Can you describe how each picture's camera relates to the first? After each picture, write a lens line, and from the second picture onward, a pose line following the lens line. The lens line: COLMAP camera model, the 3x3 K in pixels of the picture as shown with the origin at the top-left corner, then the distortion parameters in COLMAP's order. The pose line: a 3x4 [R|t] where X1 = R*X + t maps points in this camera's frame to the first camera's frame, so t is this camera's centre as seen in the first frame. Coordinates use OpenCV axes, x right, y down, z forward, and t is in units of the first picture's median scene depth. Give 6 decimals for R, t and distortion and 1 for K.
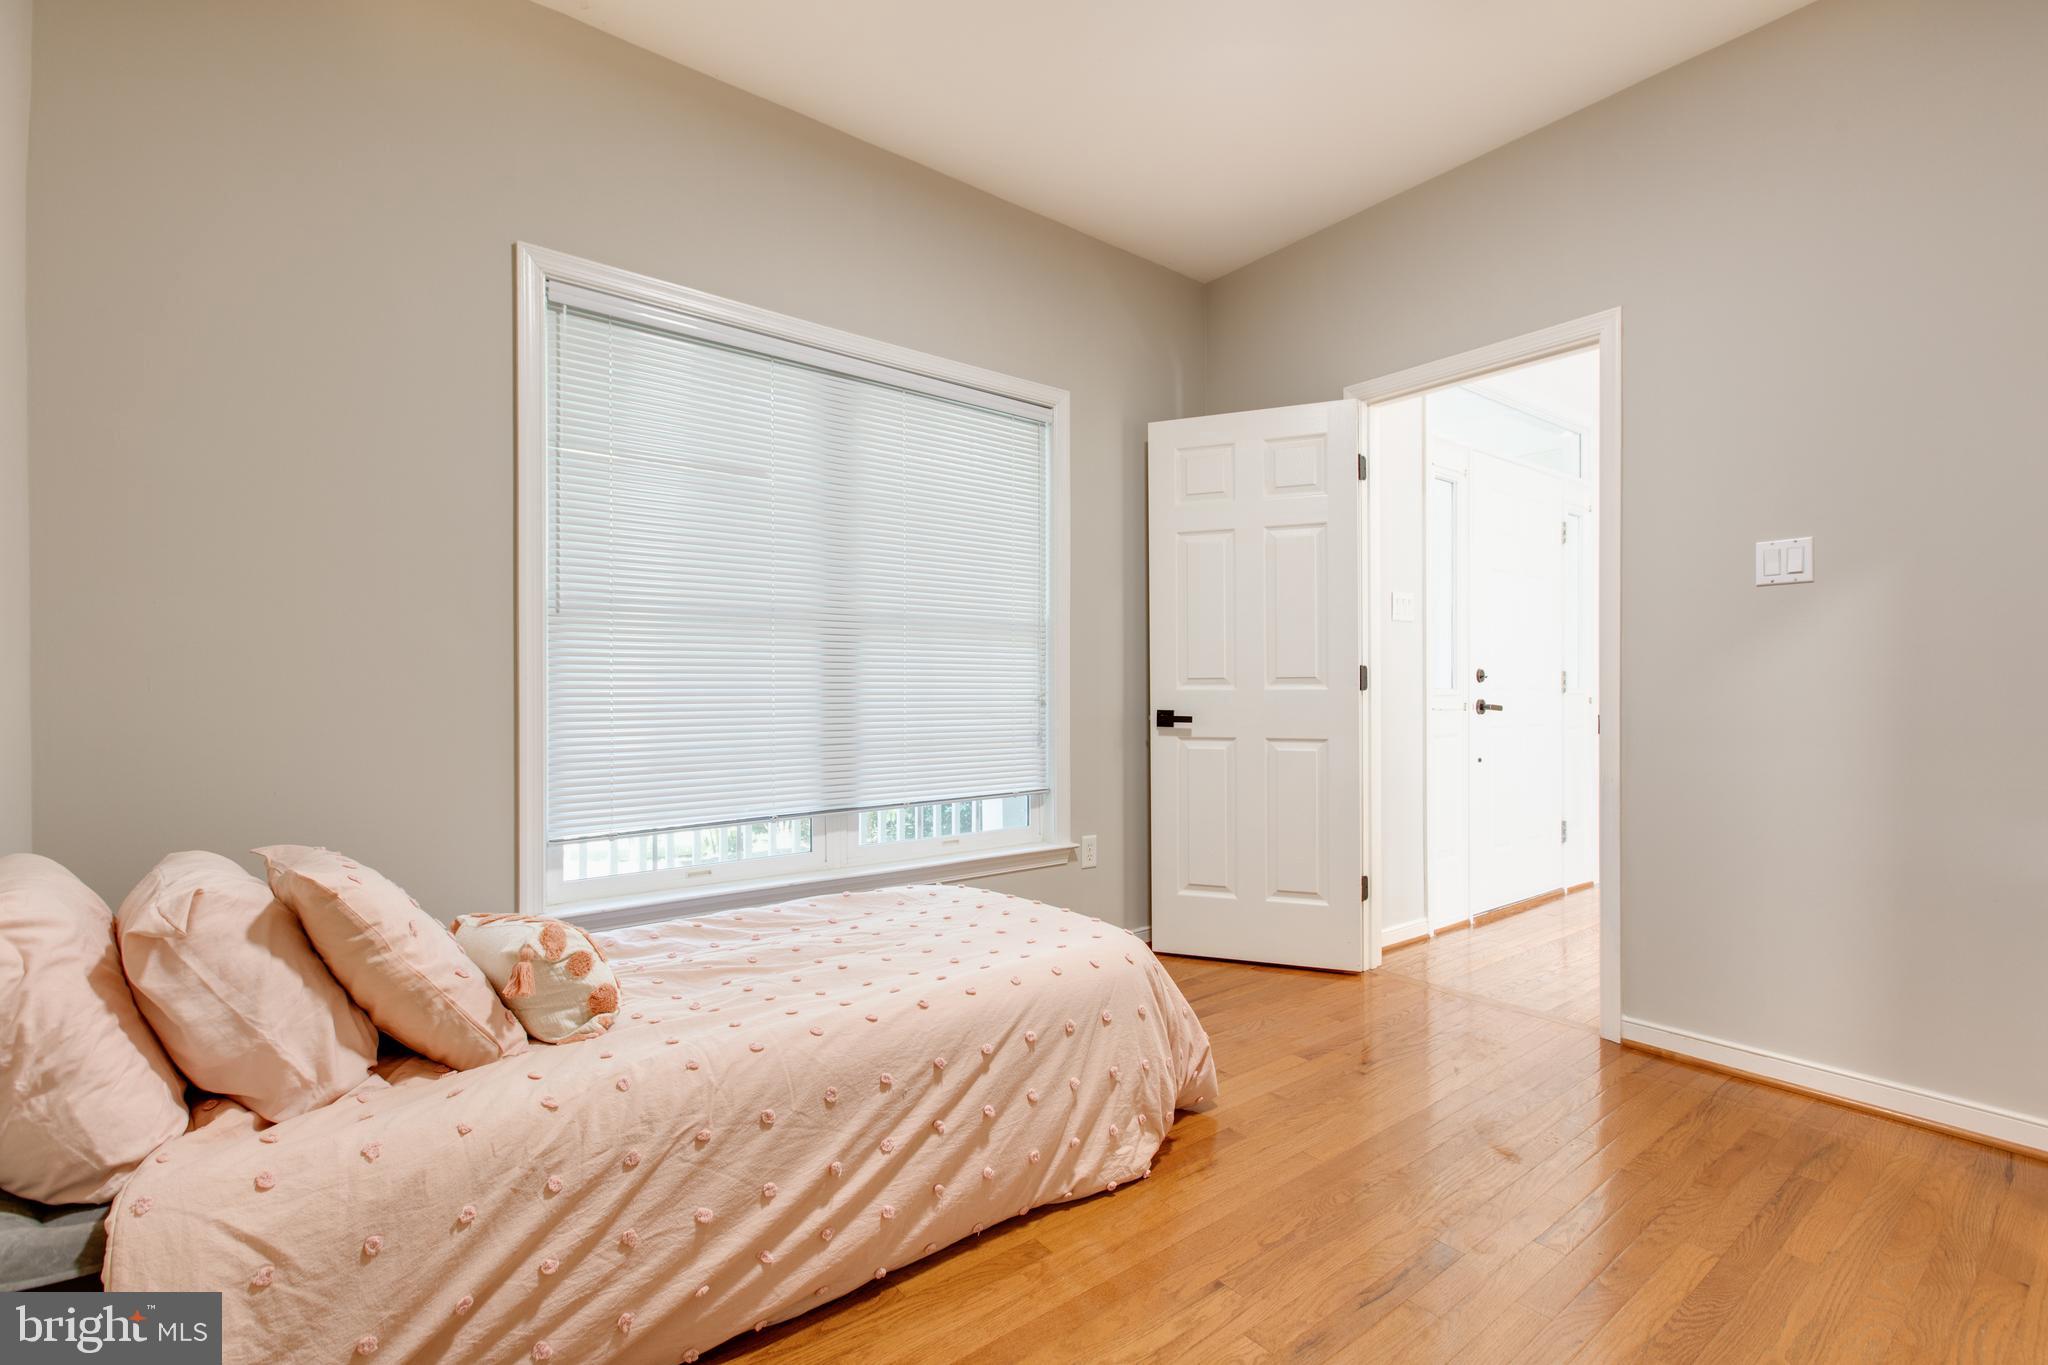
lens RADIAL K [[911.1, 0, 1032.5], [0, 911.1, 688.4], [0, 0, 1]] dist [0.001566, -0.001040]
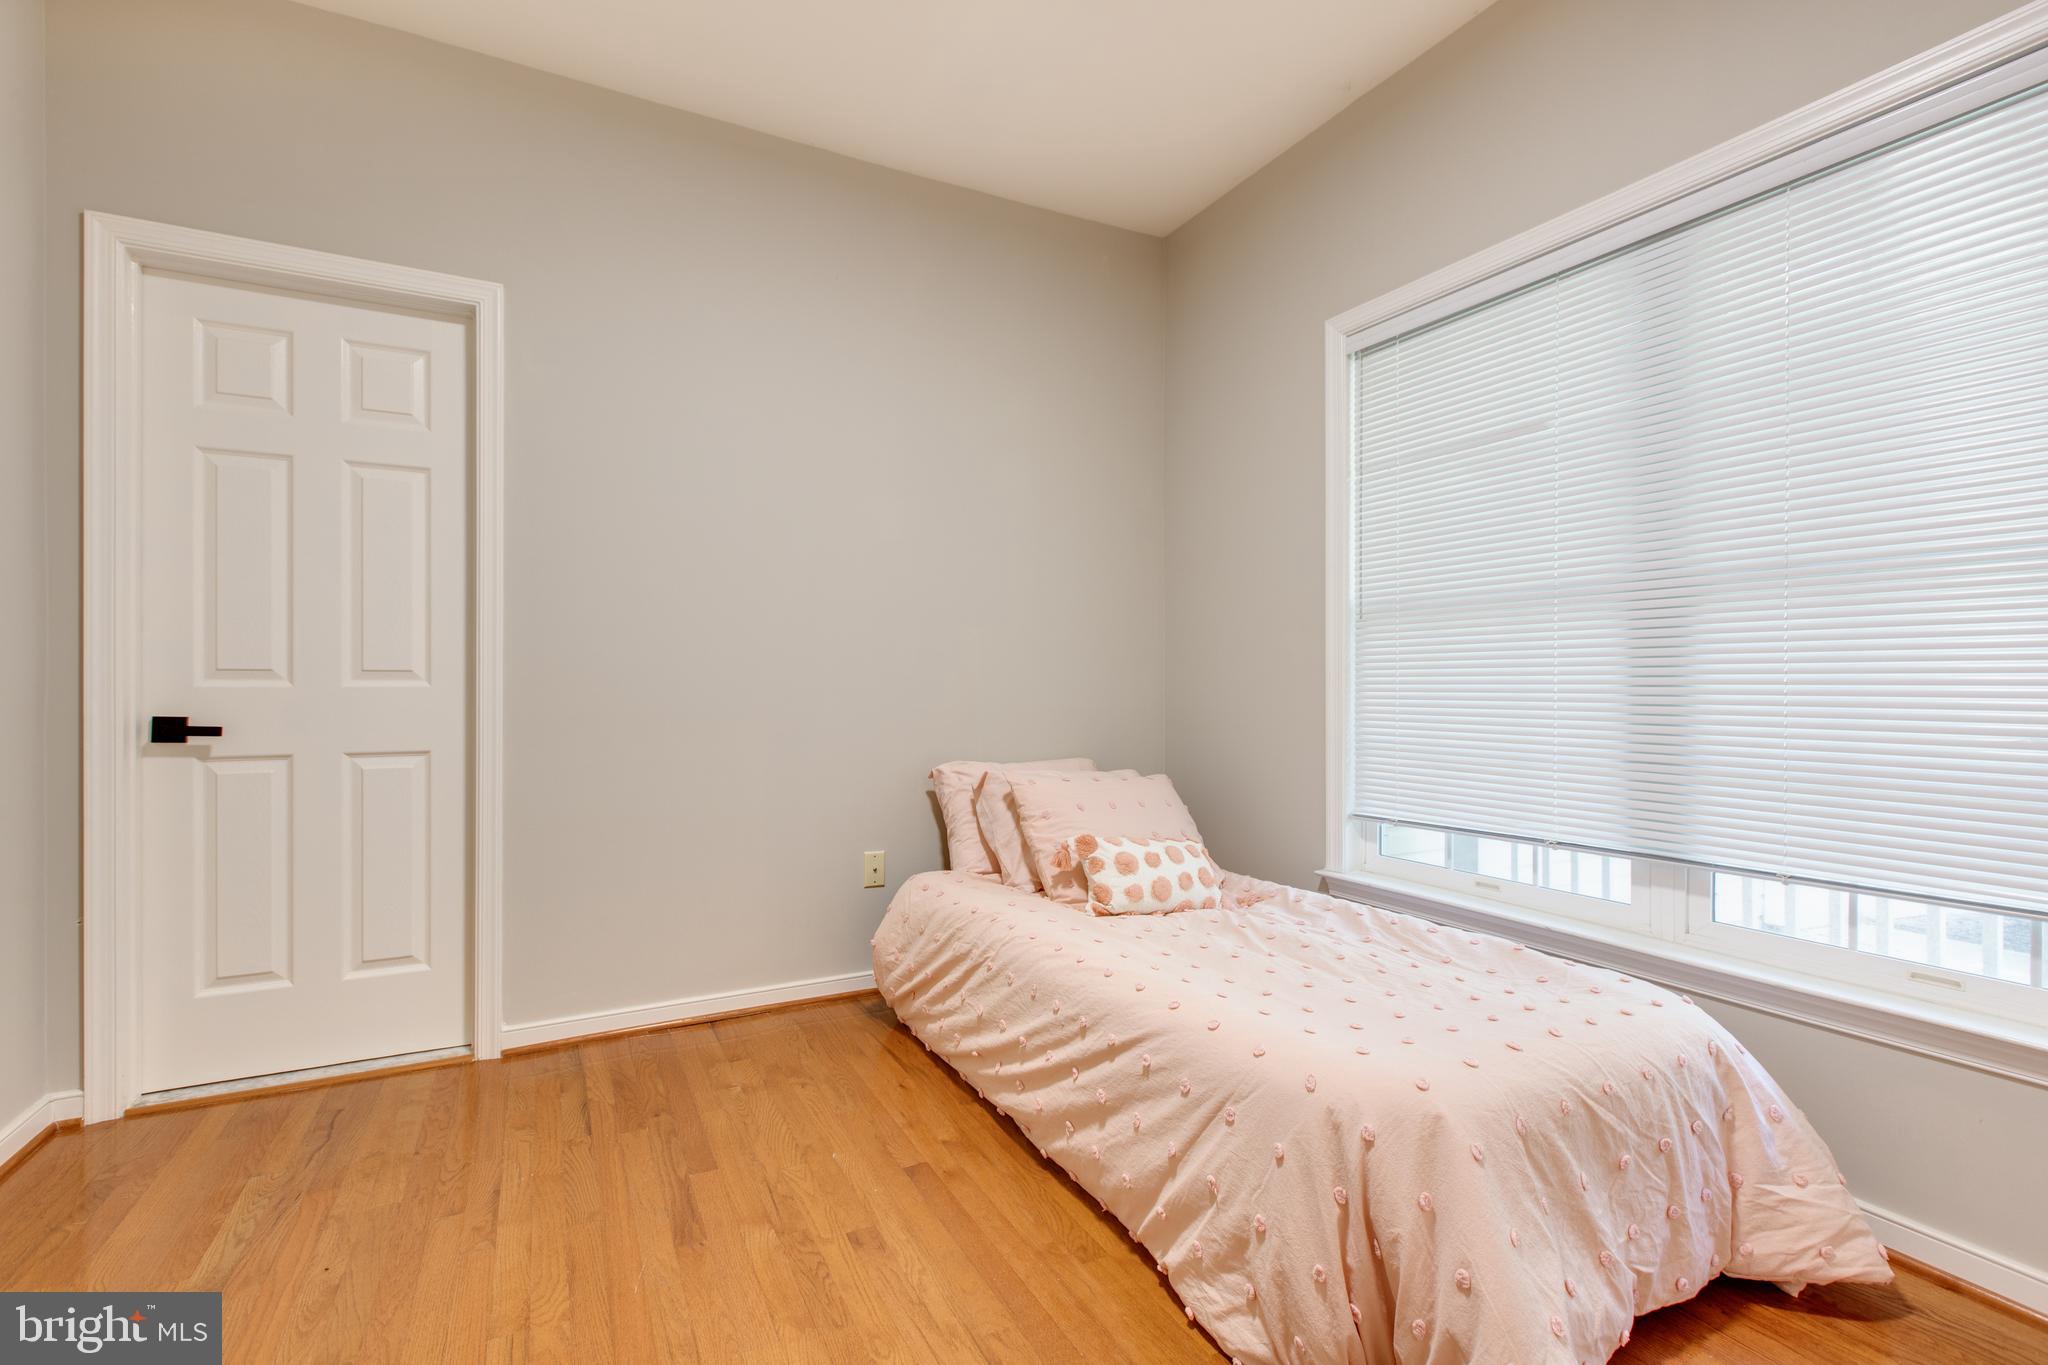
lens RADIAL K [[911.1, 0, 1011.8], [0, 911.1, 691.4], [0, 0, 1]] dist [0.001566, -0.001040]
pose [[-0.186369, 0.006690, -0.982457, 0.942372], [-0.001224, 0.999974, 0.007042, 0.001833], [0.982479, 0.002515, -0.186356, 1.054348]]
